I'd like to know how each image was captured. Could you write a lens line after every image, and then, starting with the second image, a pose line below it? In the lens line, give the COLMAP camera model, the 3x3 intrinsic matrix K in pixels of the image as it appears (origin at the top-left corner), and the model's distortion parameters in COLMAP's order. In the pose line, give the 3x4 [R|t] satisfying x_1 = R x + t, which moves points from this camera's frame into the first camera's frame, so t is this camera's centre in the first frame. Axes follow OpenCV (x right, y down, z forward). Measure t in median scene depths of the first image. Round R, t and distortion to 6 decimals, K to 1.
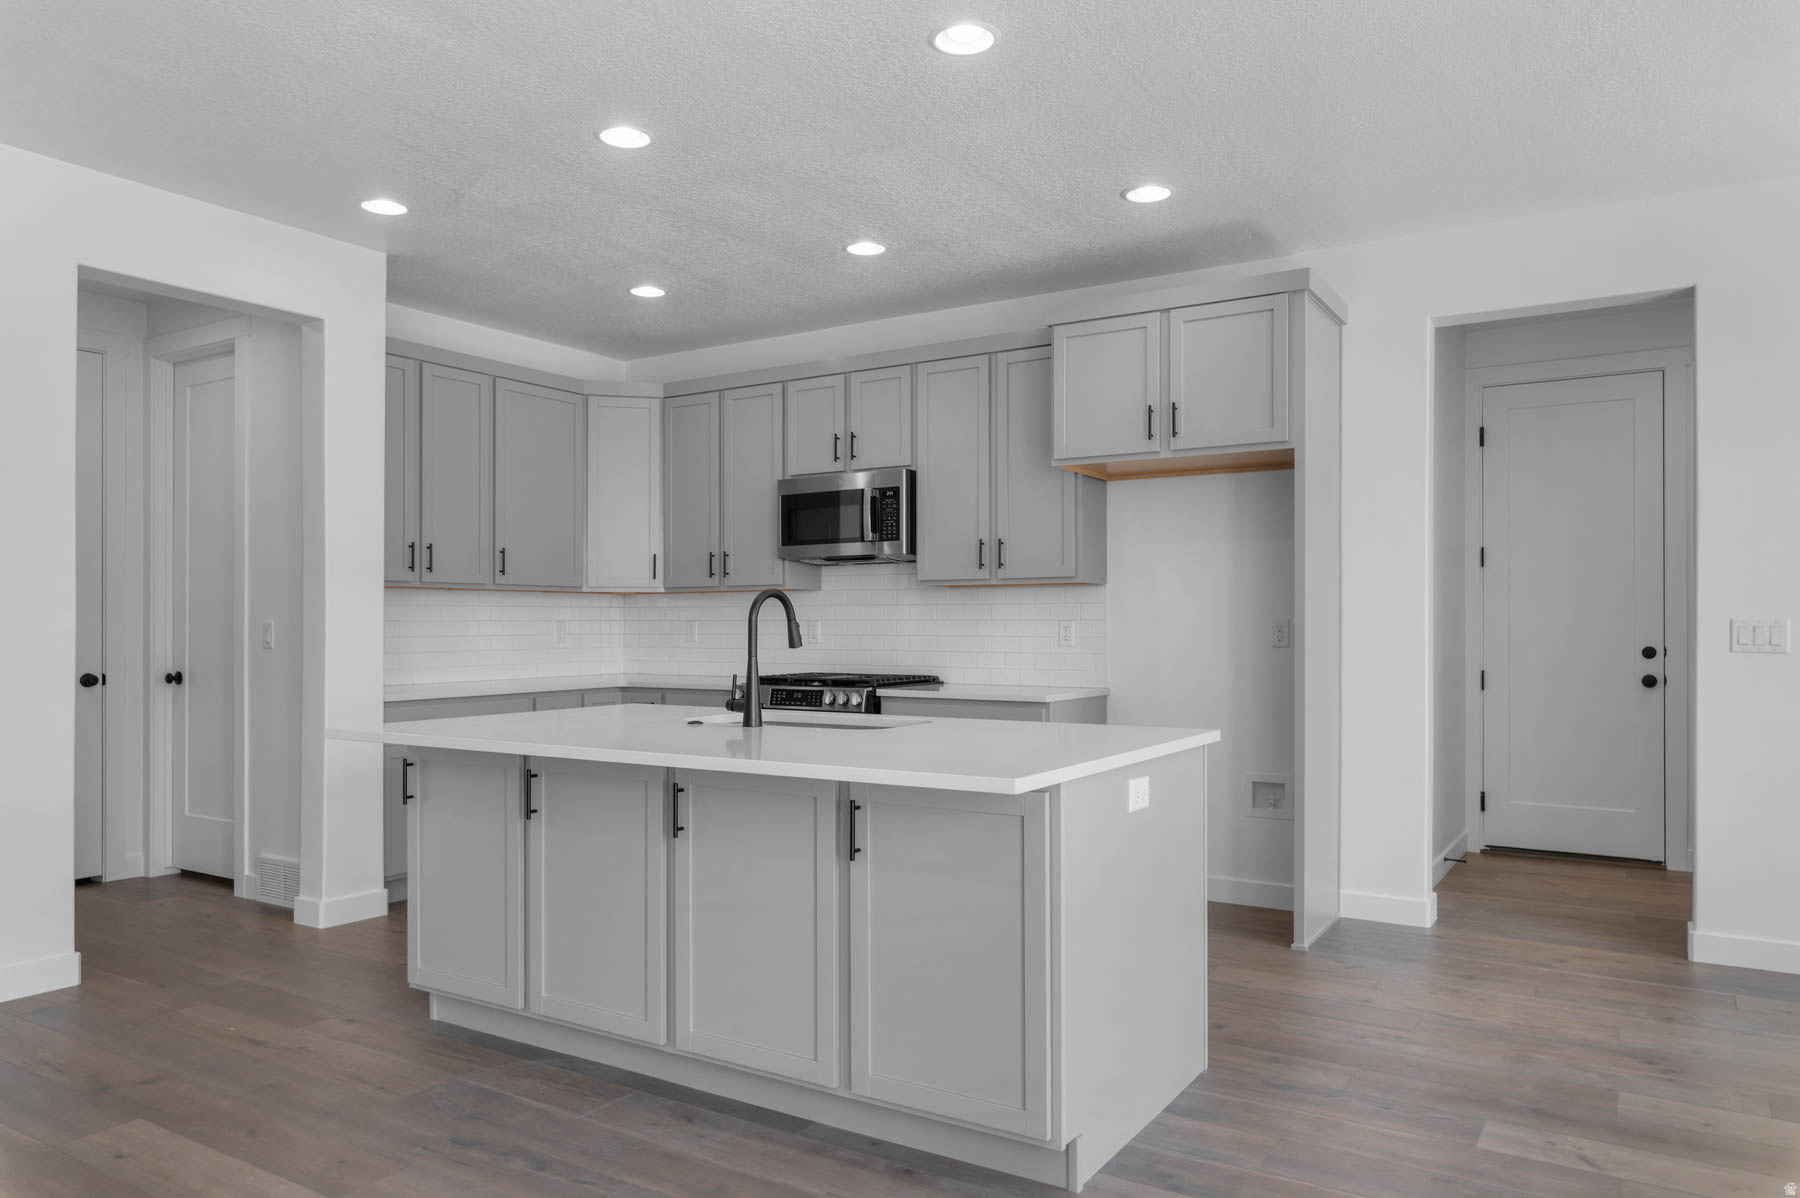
lens RADIAL K [[1228.1, 0, 906.2], [0, 1228.1, 609.7], [0, 0, 1]] dist [0.001039, 0.007480]
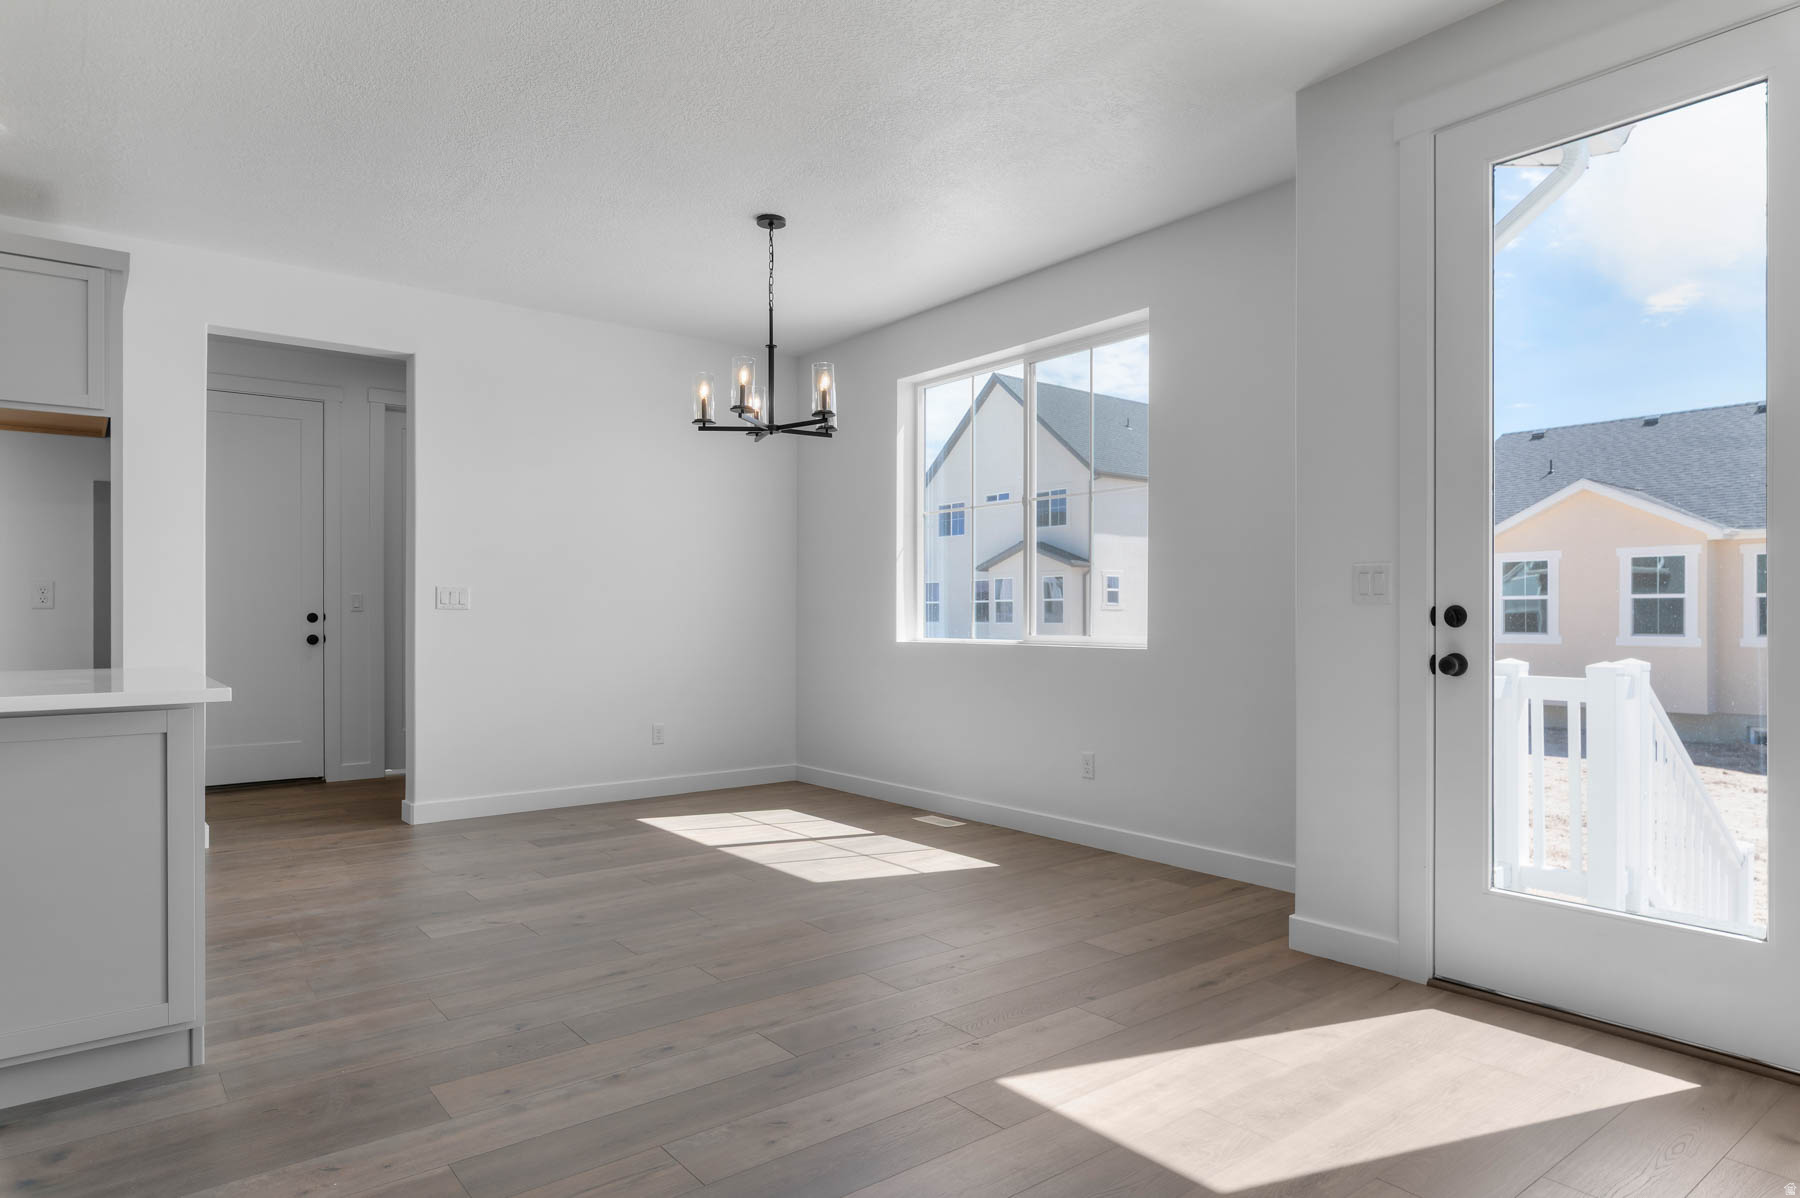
lens RADIAL K [[1091.9, 0, 907.2], [0, 1091.9, 609.2], [0, 0, 1]] dist [0.001855, 0.000138]
pose [[0.331197, 0.005331, 0.943546, -0.296871], [-0.005904, 0.999976, -0.003578, 0.028315], [-0.943543, -0.004385, 0.331221, 0.029855]]
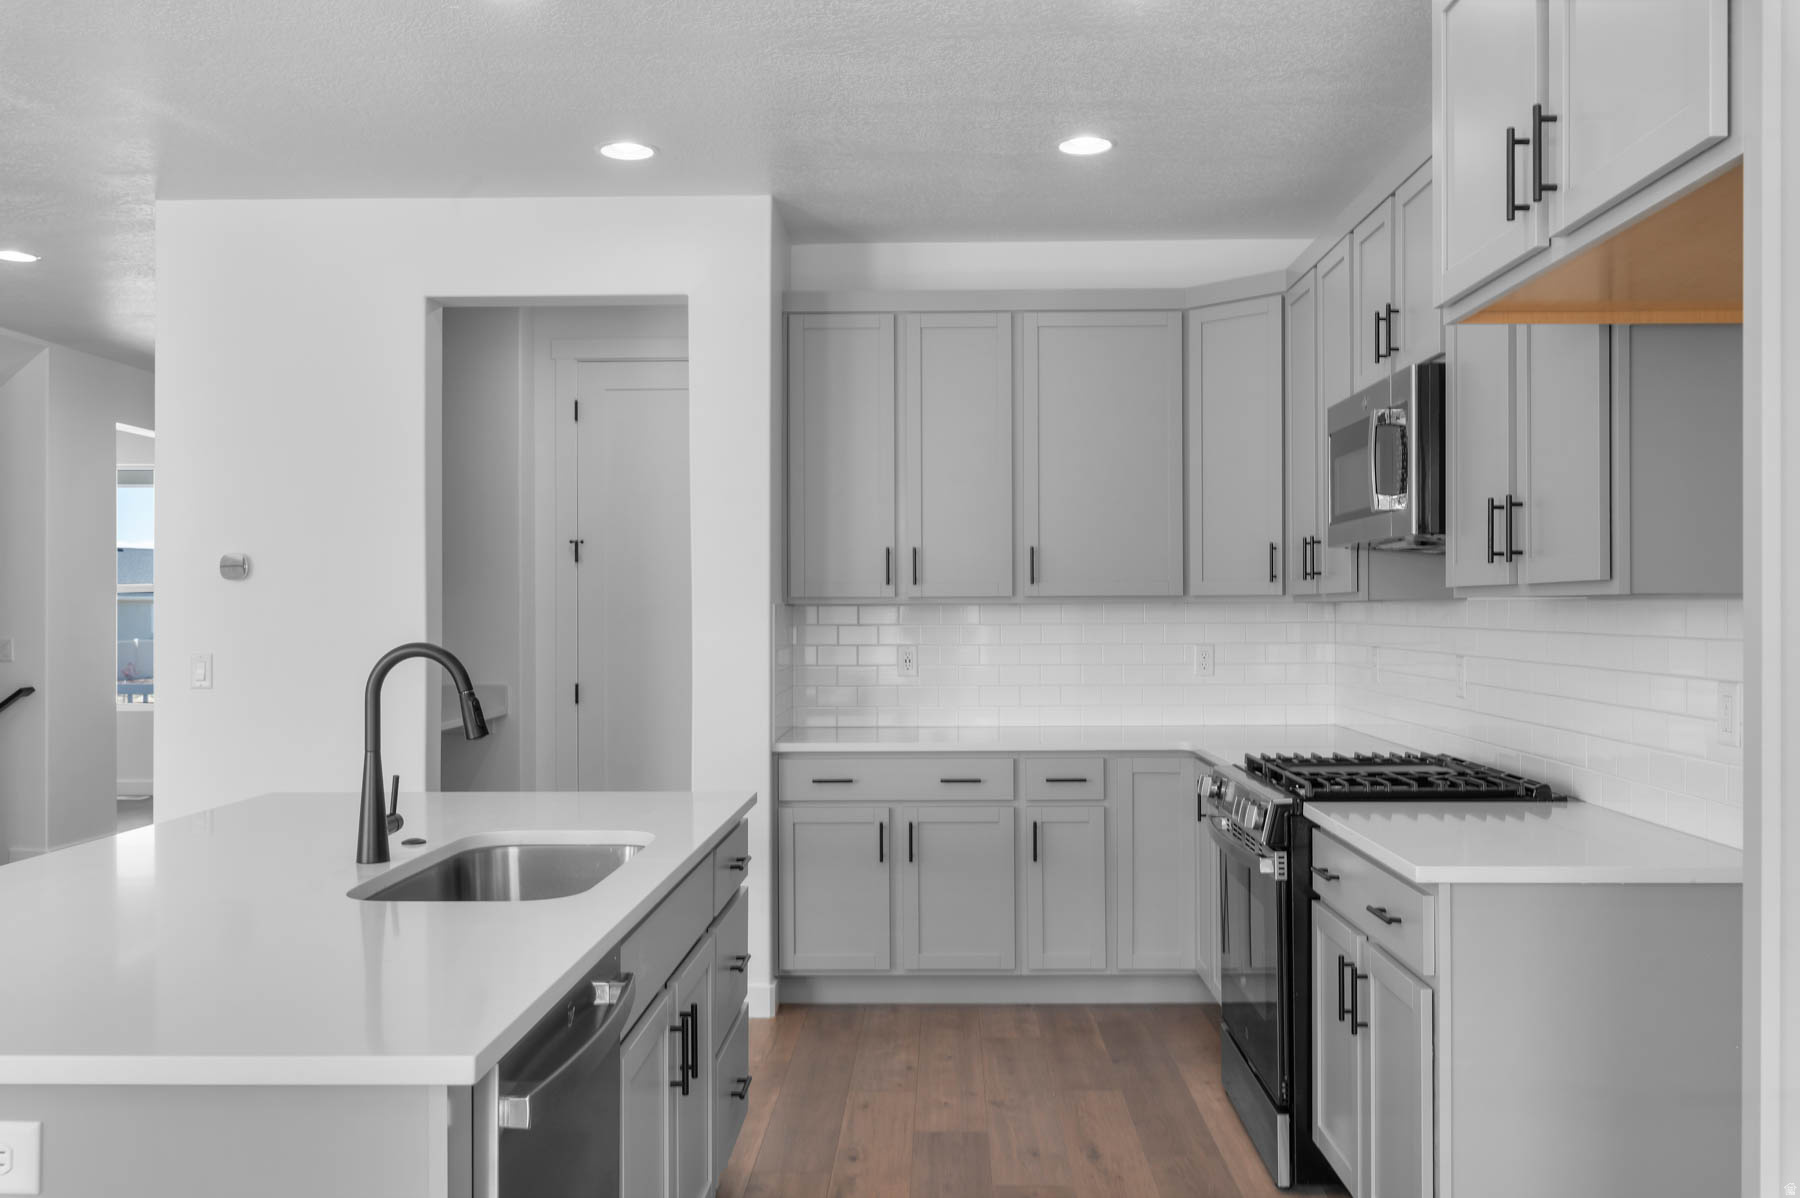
lens RADIAL K [[1479.9, 0, 904.5], [0, 1479.9, 603.0], [0, 0, 1]] dist [-0.031919, 0.009910]
pose [[0.526782, -0.001537, -0.849999, 0.417155], [0.008480, 0.999958, 0.003447, -0.022973], [0.849958, -0.009023, 0.526773, 0.538631]]
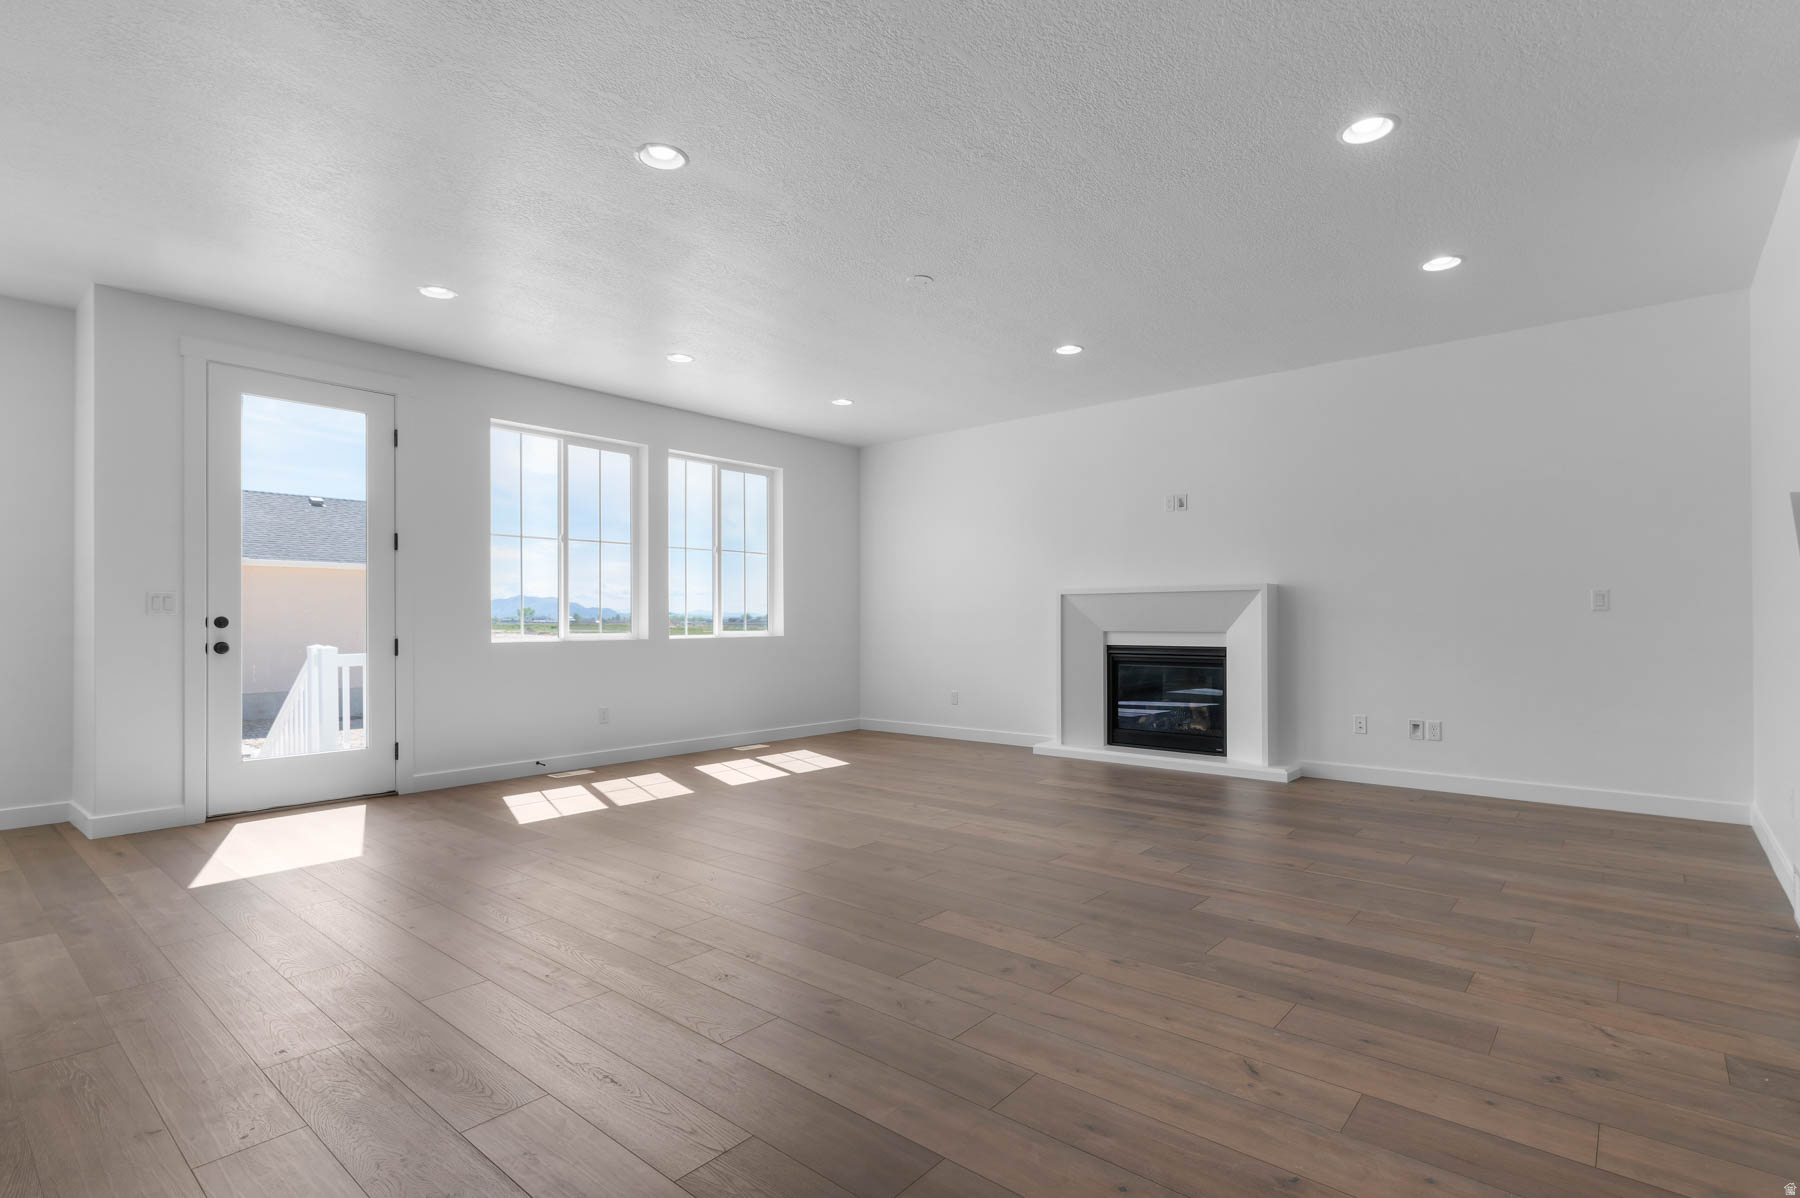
lens RADIAL K [[855.9, 0, 905.6], [0, 855.9, 617.8], [0, 0, 1]] dist [0.000202, -0.002493]
pose [[-0.992199, 0.002368, 0.124641, -0.446217], [0.001098, 0.999947, -0.010257, 0.033351], [-0.124659, -0.010041, -0.992149, 0.711395]]
